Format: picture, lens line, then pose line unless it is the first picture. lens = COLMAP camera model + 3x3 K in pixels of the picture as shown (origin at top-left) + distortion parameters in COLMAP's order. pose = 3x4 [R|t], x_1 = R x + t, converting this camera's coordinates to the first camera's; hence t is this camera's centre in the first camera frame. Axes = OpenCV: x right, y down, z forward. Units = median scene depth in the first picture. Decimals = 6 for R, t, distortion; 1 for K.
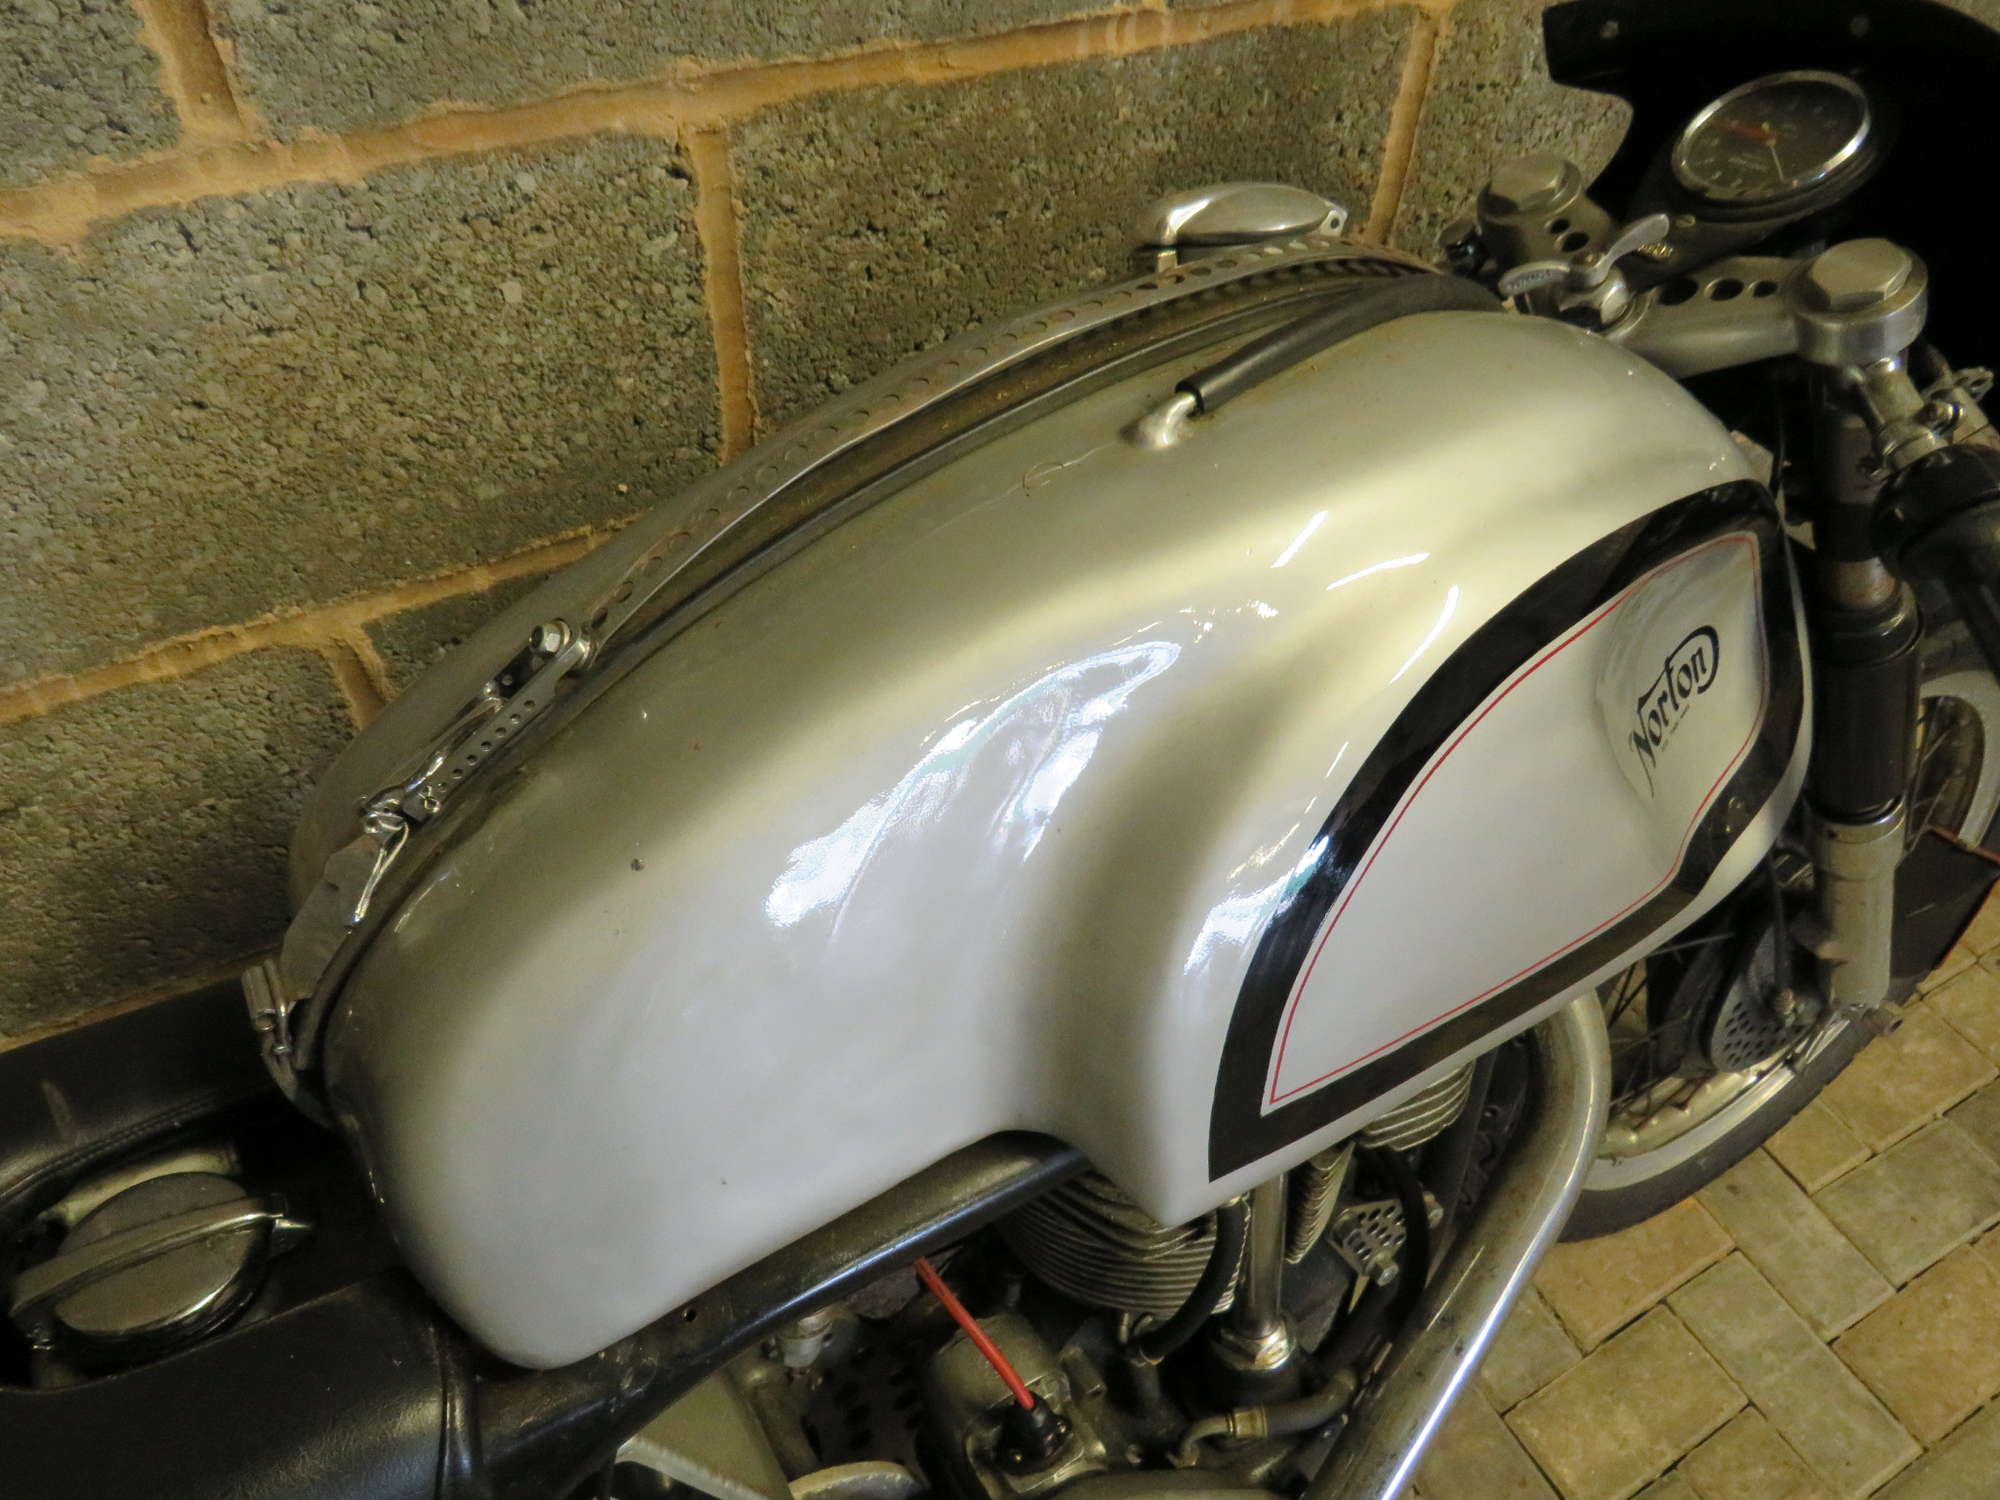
lens RADIAL K [[1392.5, 0, 1000.0], [0, 1392.5, 750.0], [0, 0, 1]] dist [-0.002791, -0.028351]
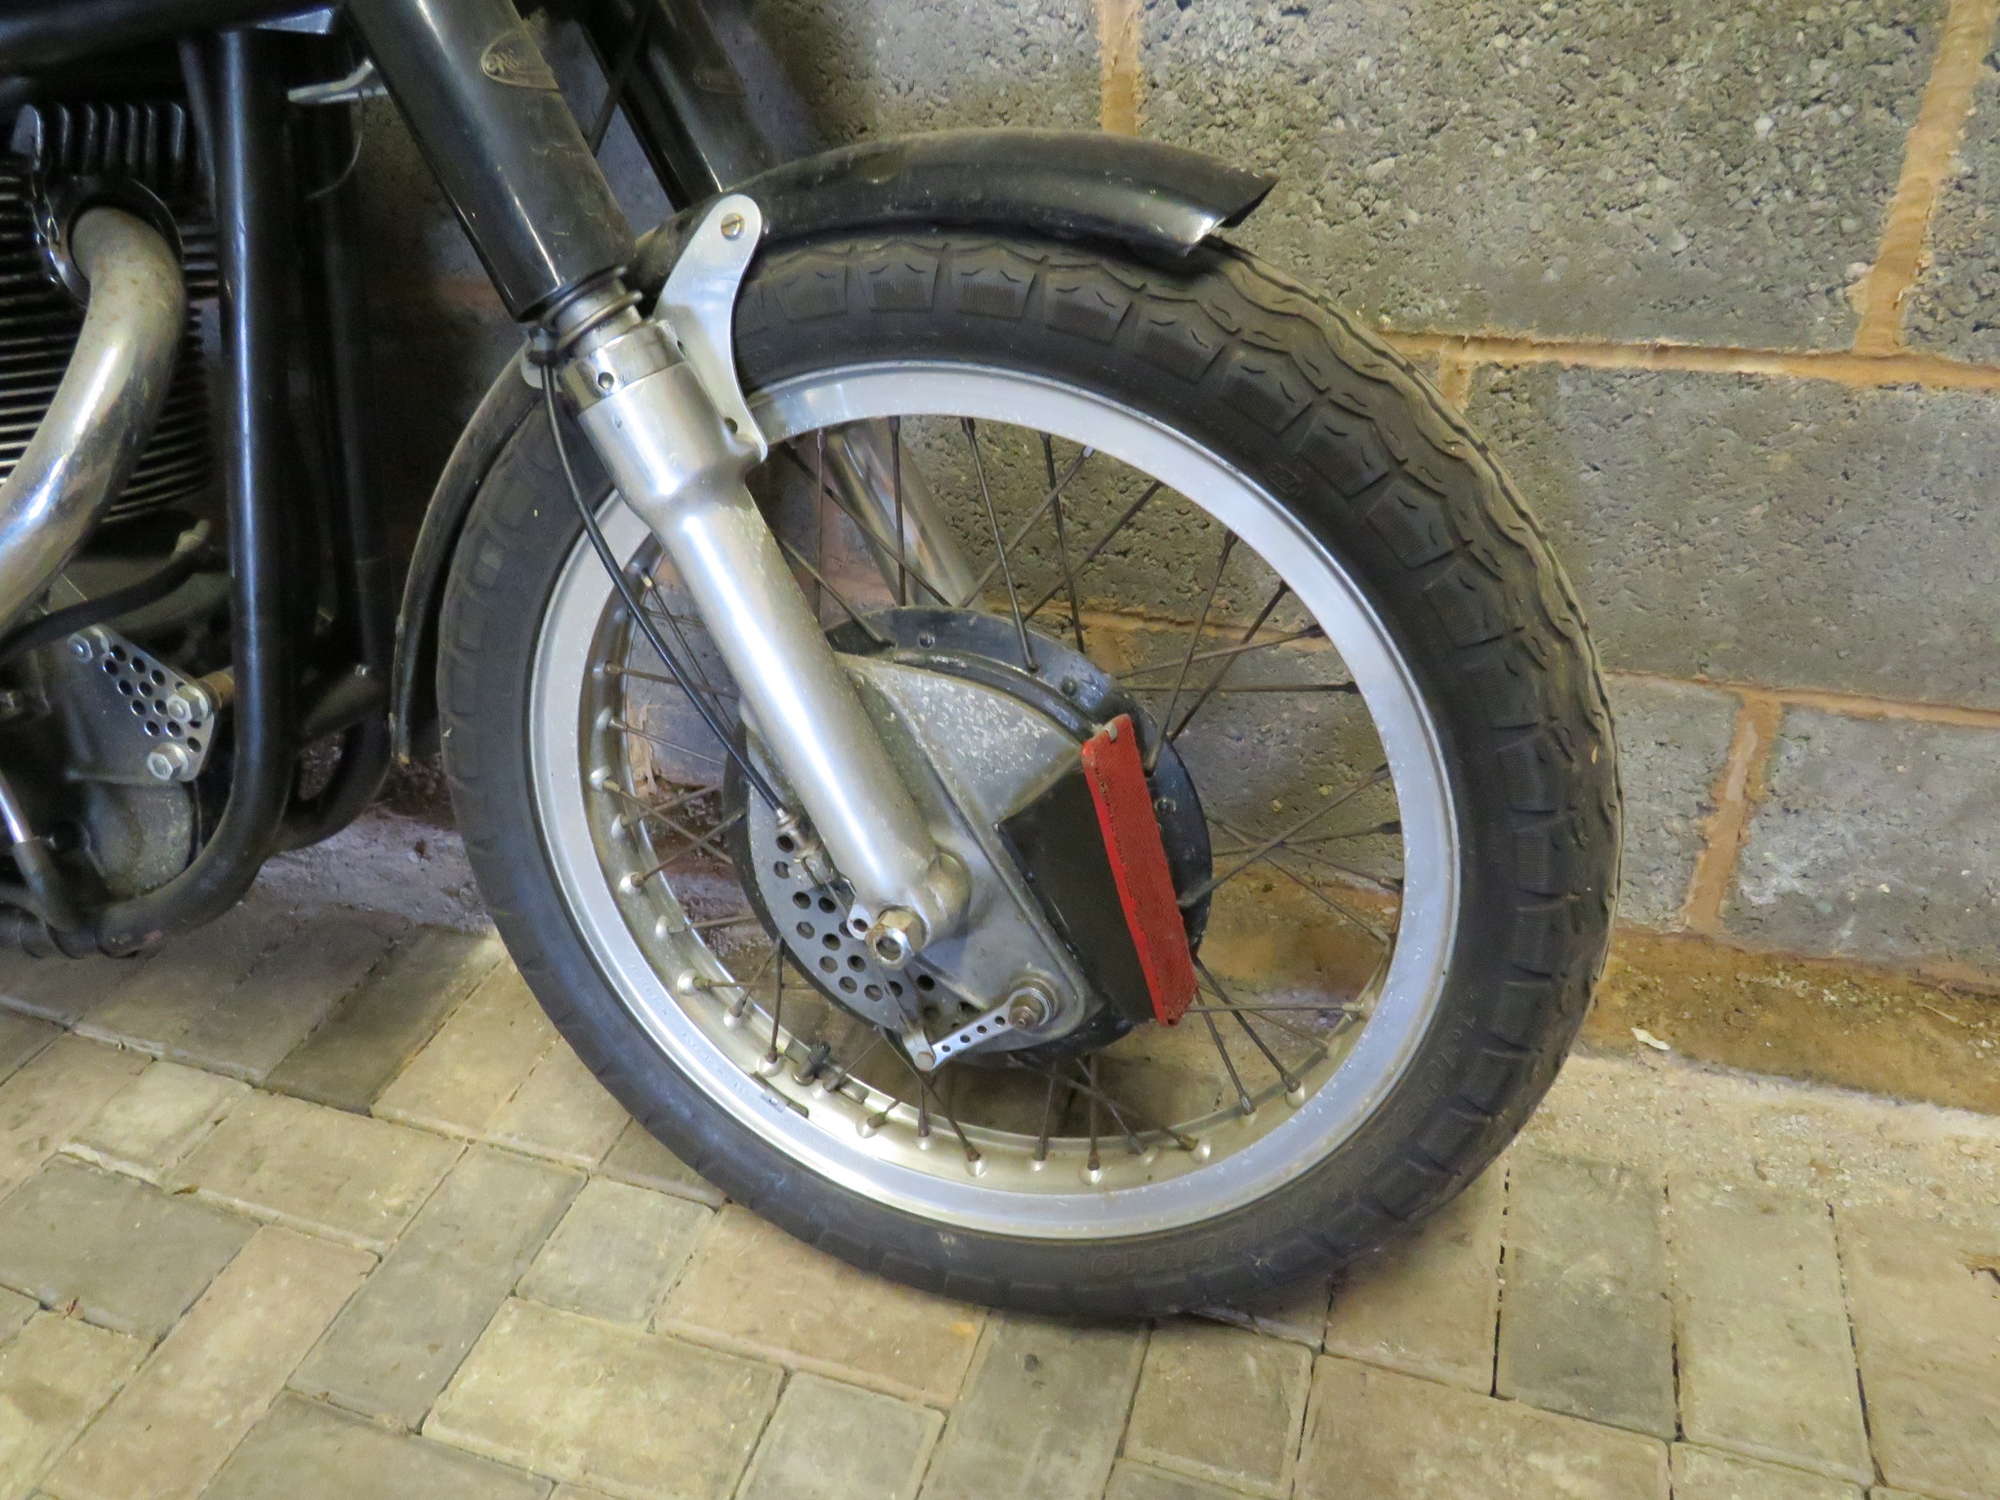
lens RADIAL K [[1411.1, 0, 1000.0], [0, 1411.1, 750.0], [0, 0, 1]] dist [-0.026066, -0.004261]
pose [[0.681462, 0.343286, -0.646346, 1.662164], [-0.462317, 0.886560, -0.016567, 0.166253], [0.567338, 0.310107, 0.762864, 0.803470]]
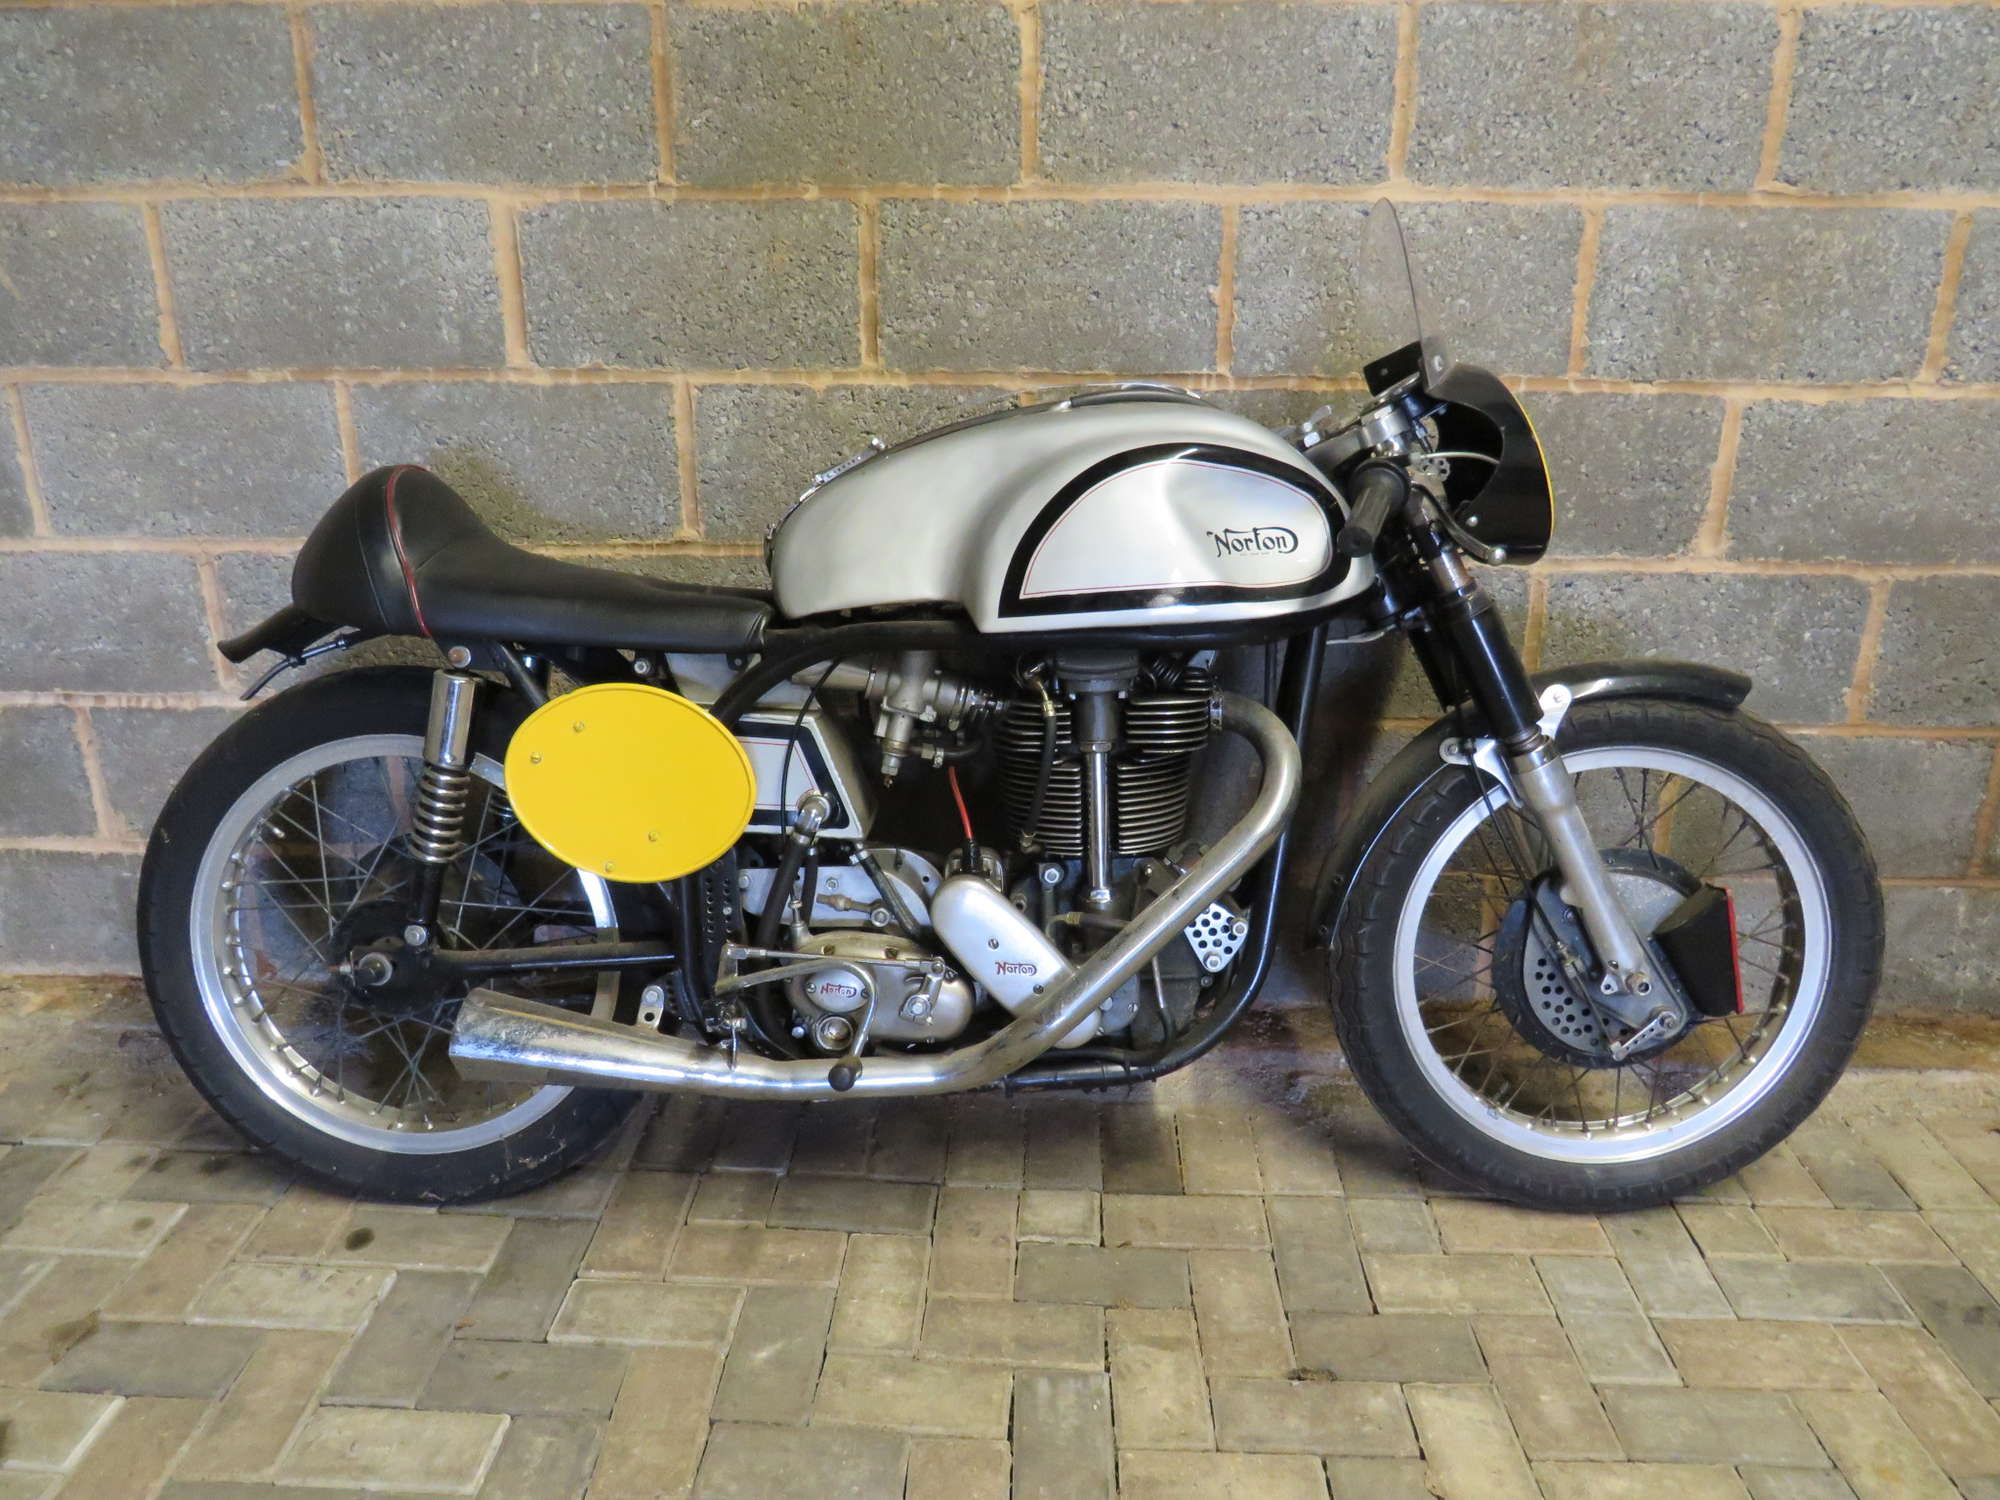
lens RADIAL K [[1405.1, 0, 1000.0], [0, 1405.1, 750.0], [0, 0, 1]] dist [-0.032735, 0.005422]
pose [[0.853910, 0.133655, -0.502965, 1.210070], [-0.343956, 0.870227, -0.352703, 1.149176], [0.390553, 0.474175, 0.789067, -0.864248]]
